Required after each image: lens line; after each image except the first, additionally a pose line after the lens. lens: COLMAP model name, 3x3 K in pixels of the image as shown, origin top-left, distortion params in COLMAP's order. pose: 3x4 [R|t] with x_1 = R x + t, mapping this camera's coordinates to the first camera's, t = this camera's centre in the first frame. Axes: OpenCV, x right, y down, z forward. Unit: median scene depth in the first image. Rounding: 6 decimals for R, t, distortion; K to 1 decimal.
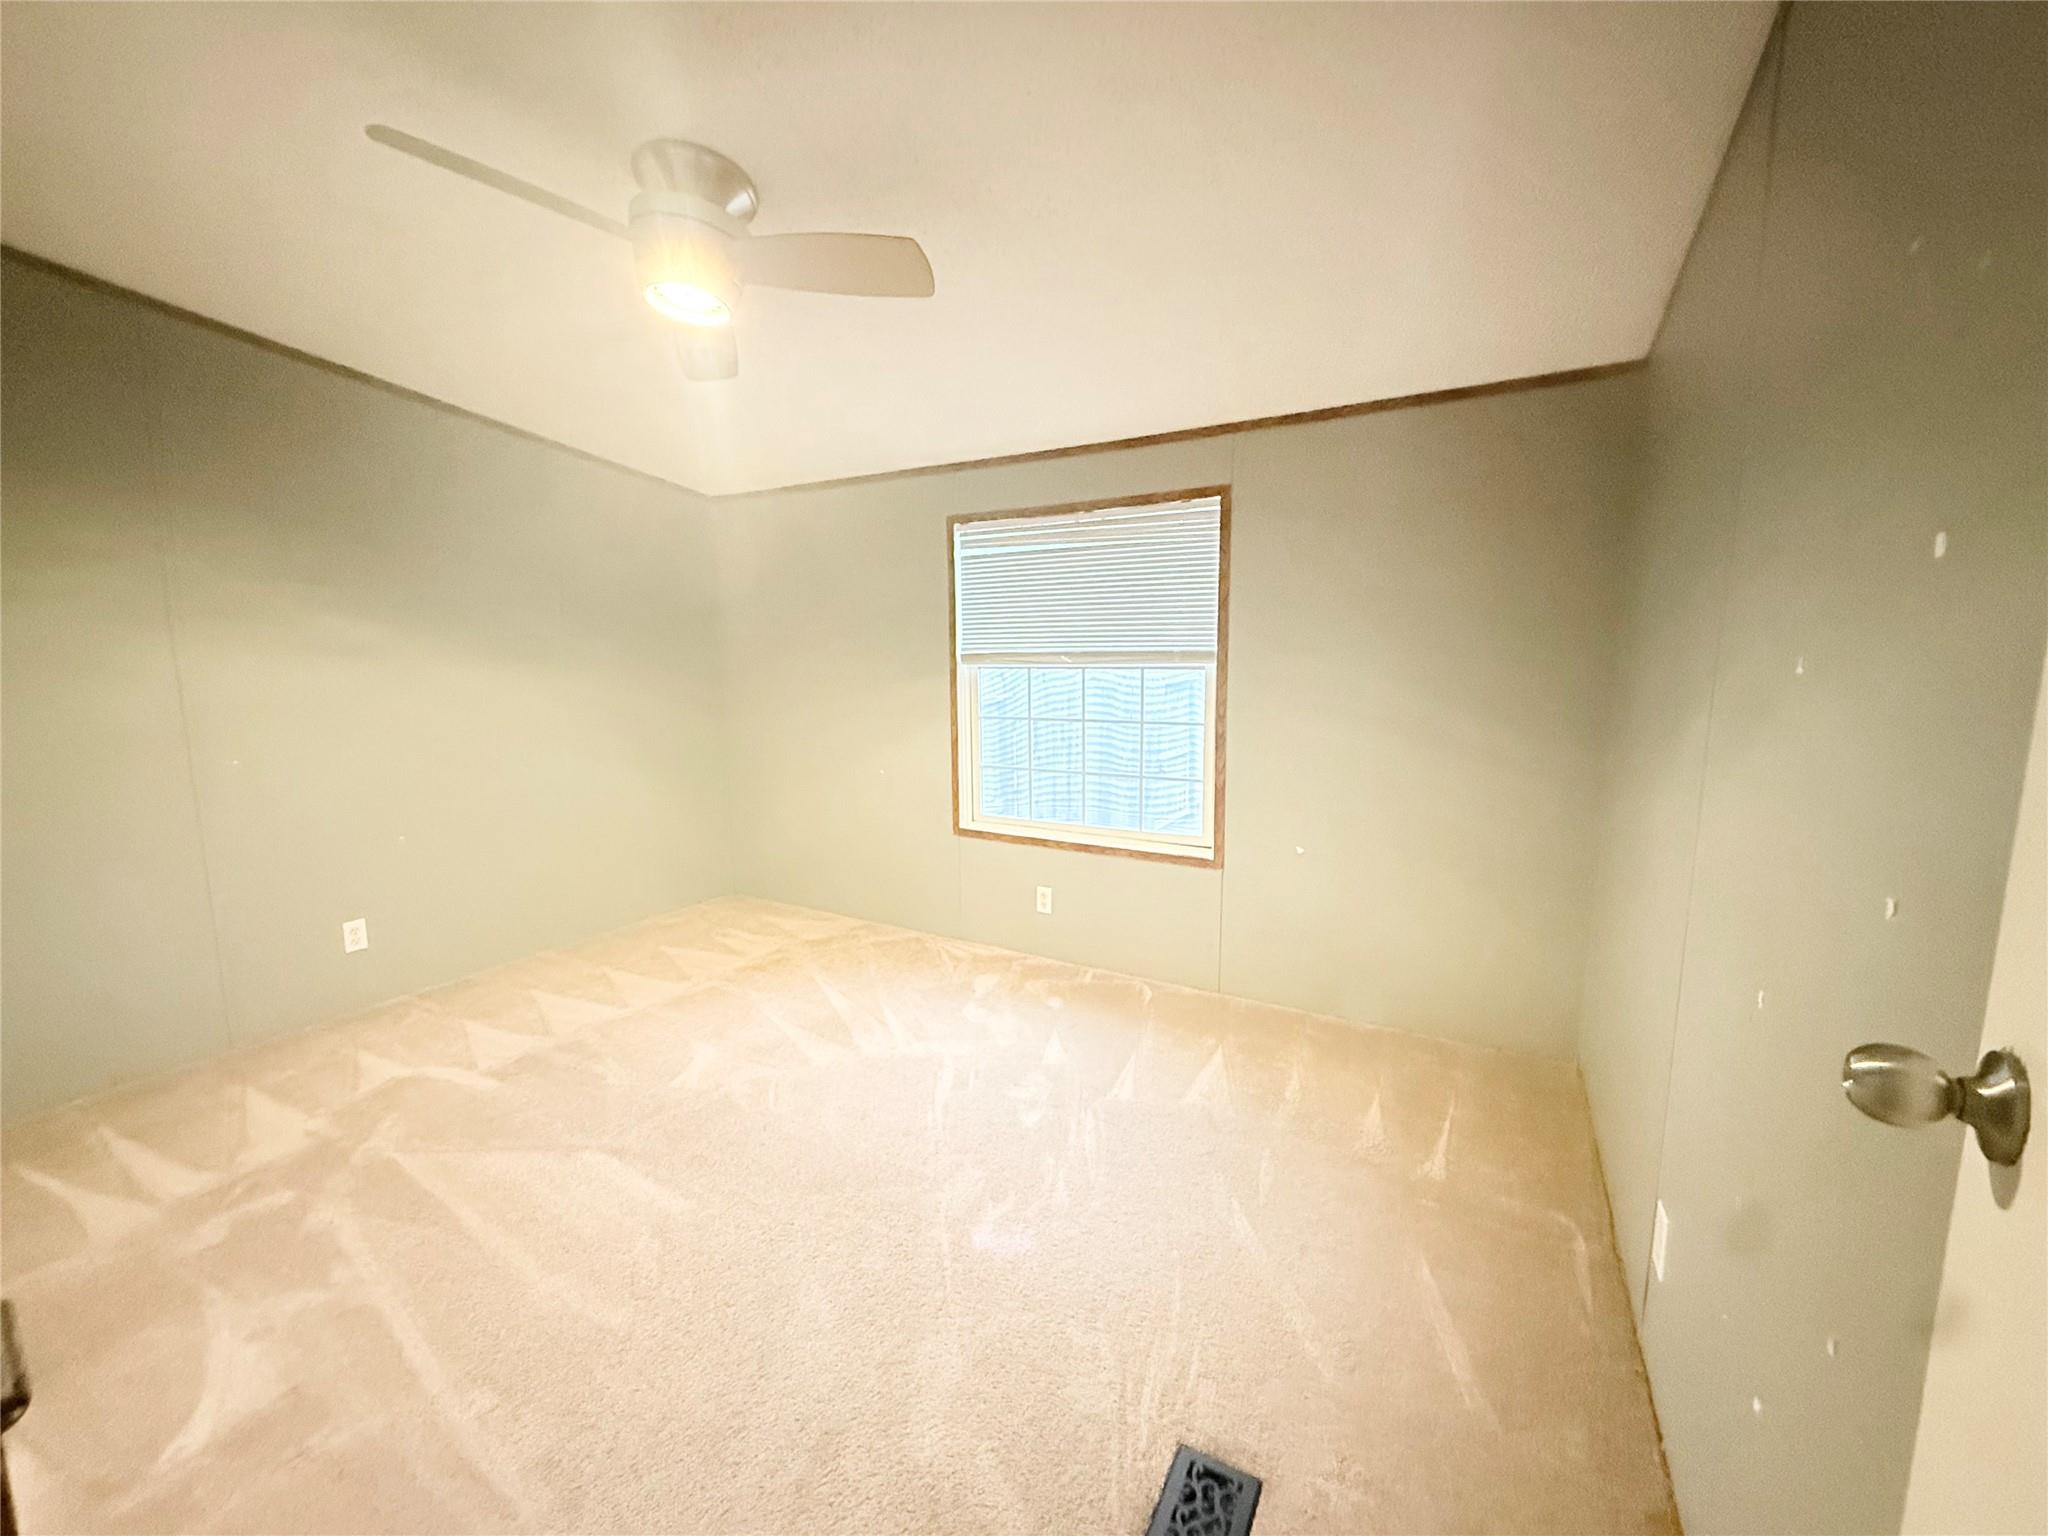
lens RADIAL K [[814.1, 0, 1024.1], [0, 814.1, 768.0], [0, 0, 1]] dist [-0.003224, 0.001564]
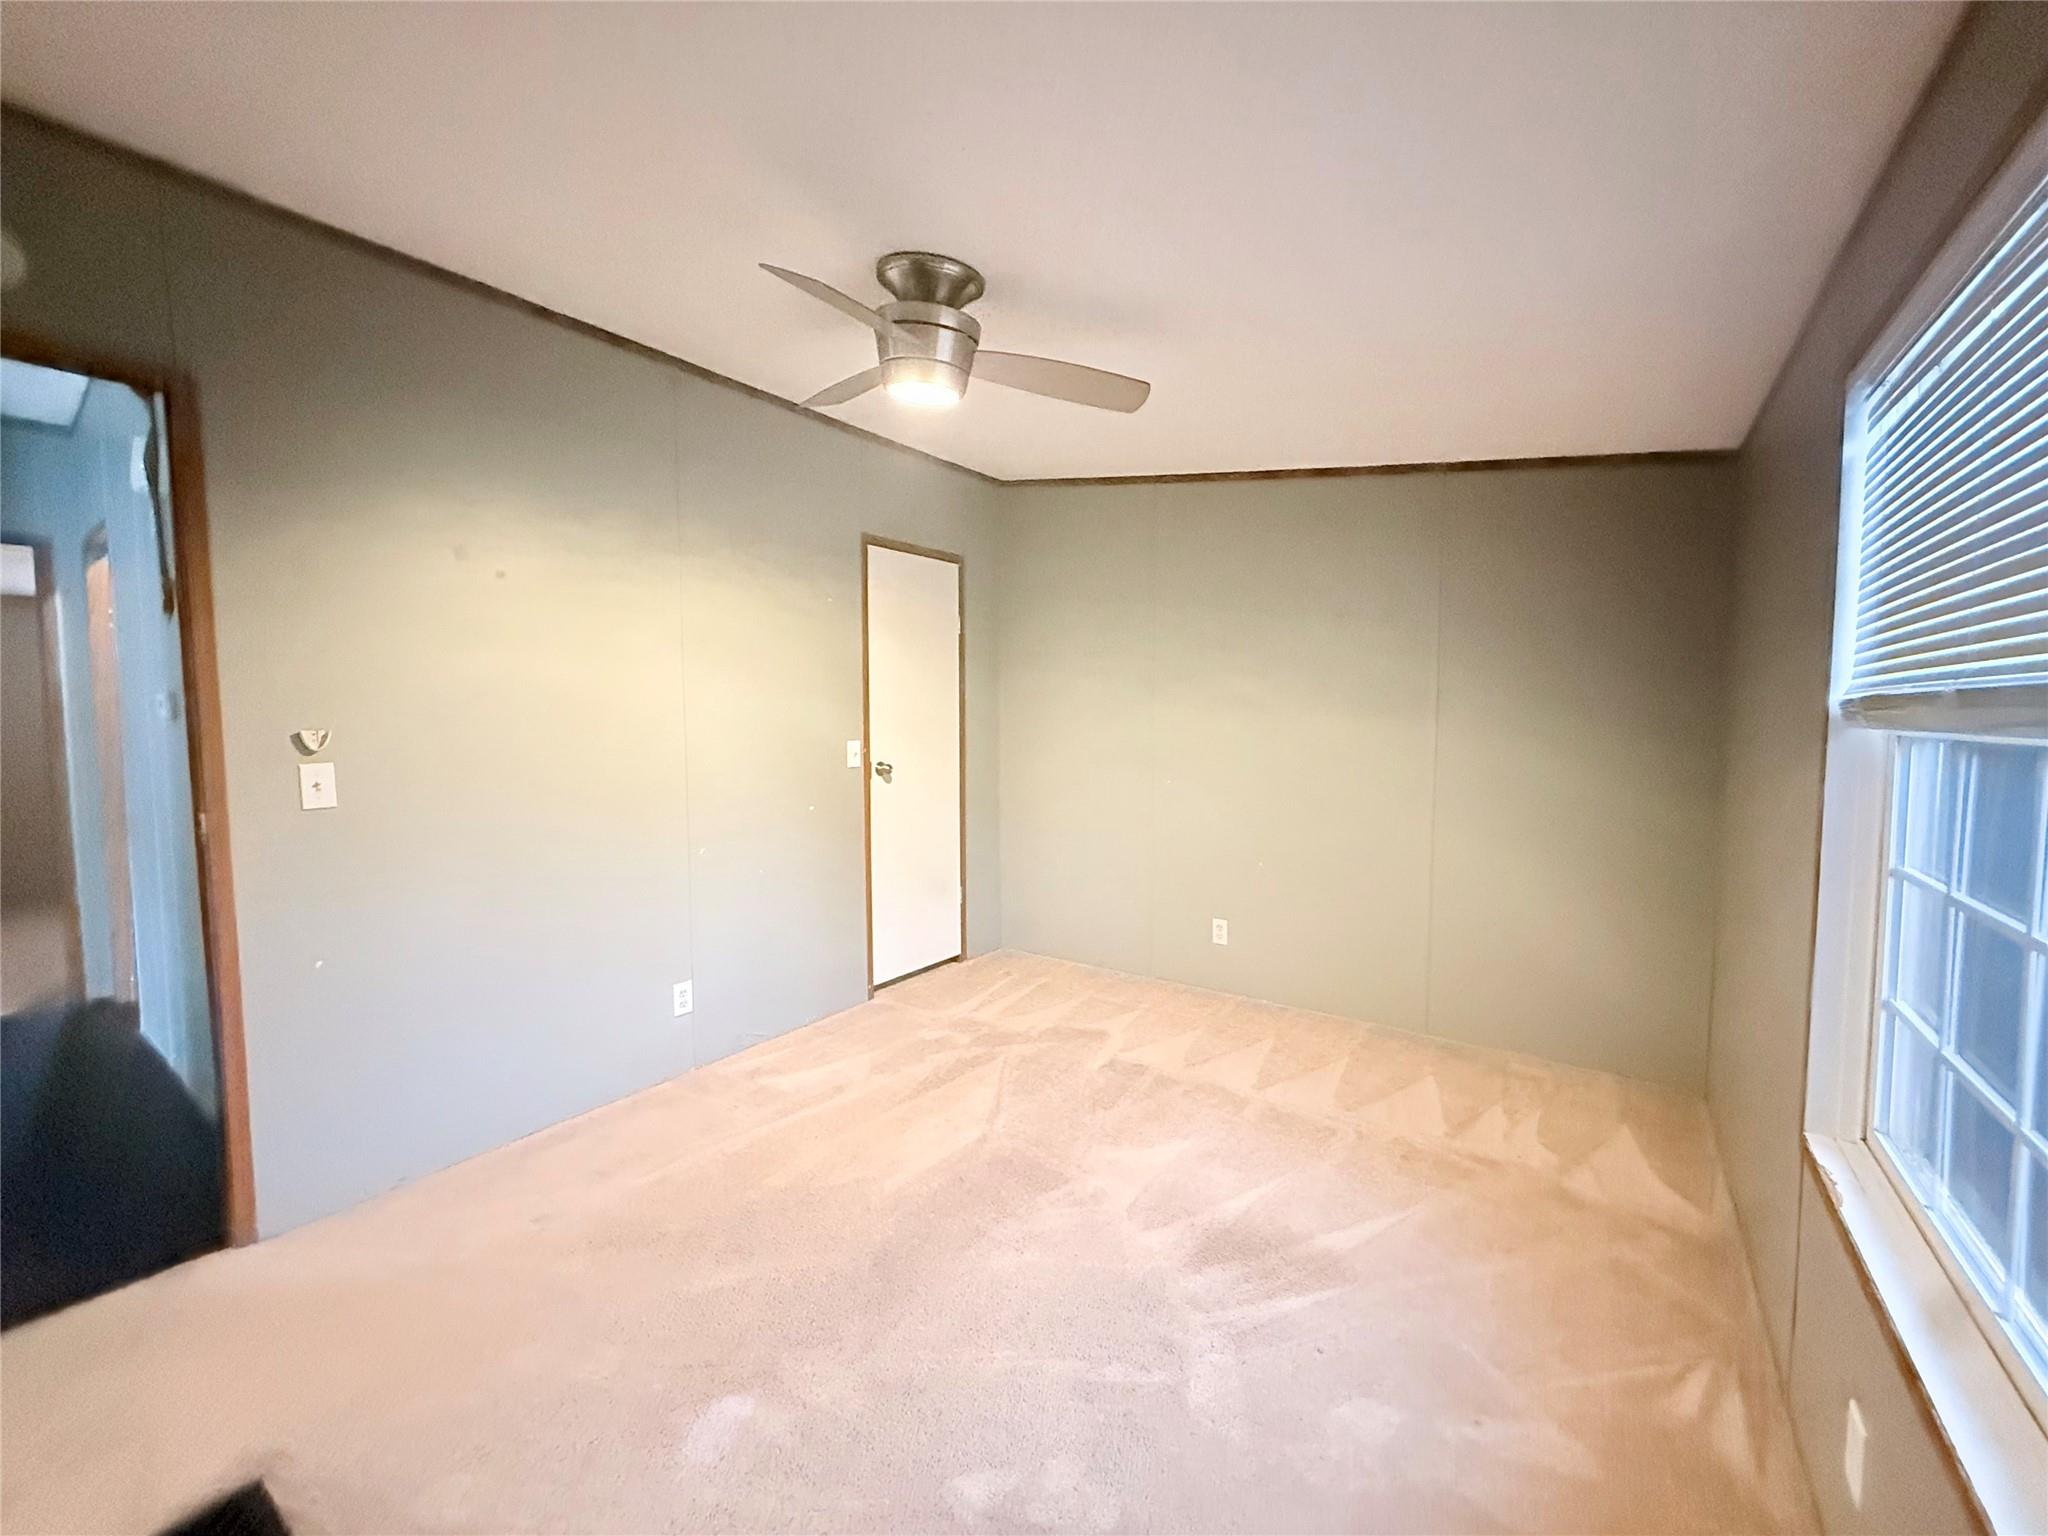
lens RADIAL K [[814.1, 0, 1023.4], [0, 814.1, 766.4], [0, 0, 1]] dist [-0.003224, 0.001564]
pose [[-0.098306, 0.069660, -0.992715, 0.461888], [-0.136865, 0.987121, 0.082821, -0.114789], [0.985700, 0.144010, -0.087505, 0.848348]]
